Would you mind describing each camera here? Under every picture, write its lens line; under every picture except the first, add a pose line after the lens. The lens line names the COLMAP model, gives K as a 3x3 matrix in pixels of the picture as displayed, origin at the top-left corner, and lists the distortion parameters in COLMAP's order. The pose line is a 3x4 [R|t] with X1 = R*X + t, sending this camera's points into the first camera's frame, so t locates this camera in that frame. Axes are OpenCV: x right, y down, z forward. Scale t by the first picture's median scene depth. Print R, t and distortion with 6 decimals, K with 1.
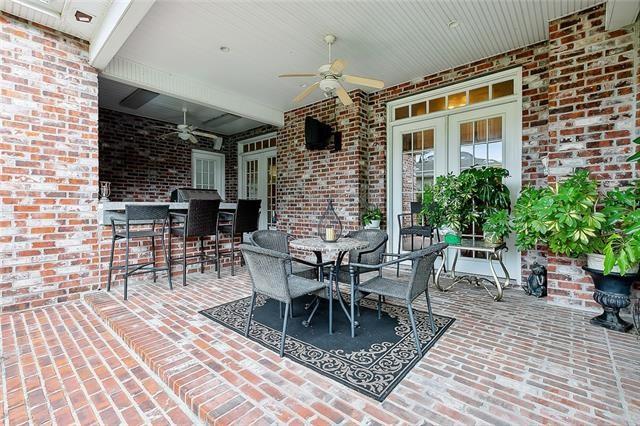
lens RADIAL K [[292.3, 0, 323.2], [0, 292.3, 214.3], [0, 0, 1]] dist [0.003532, -0.000091]
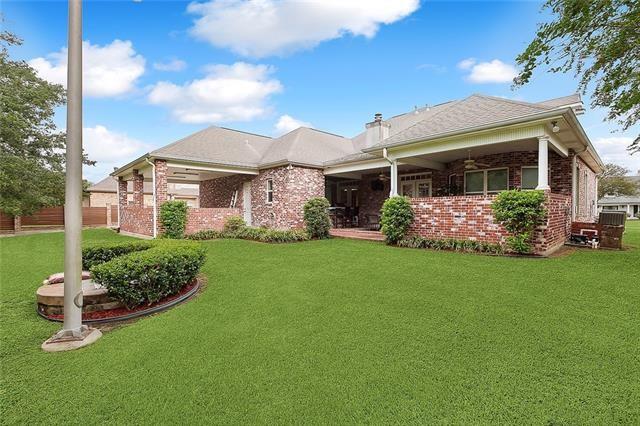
lens RADIAL K [[292.3, 0, 323.6], [0, 292.3, 212.4], [0, 0, 1]] dist [0.003532, -0.000091]
pose [[0.997044, -0.007517, -0.076468, -0.584162], [0.006130, 0.999813, -0.018364, 0.119085], [0.076592, 0.017841, 0.996903, -3.710315]]
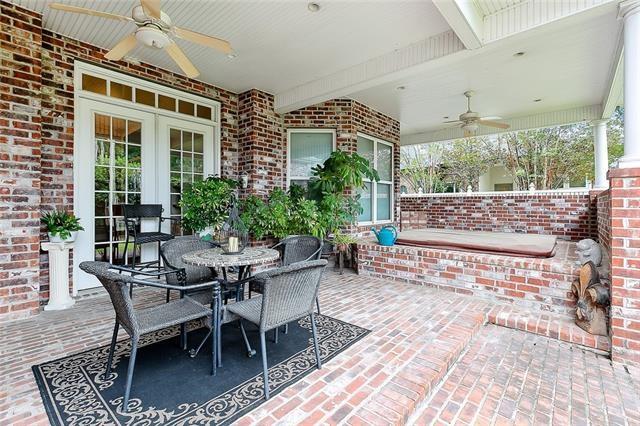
lens RADIAL K [[292.3, 0, 323.3], [0, 292.3, 208.3], [0, 0, 1]] dist [0.003532, -0.000091]
pose [[-0.016022, -0.000306, 0.999872, -0.796497], [0.030037, 0.999548, 0.000787, -0.024838], [-0.999420, 0.030046, -0.016006, 0.719503]]
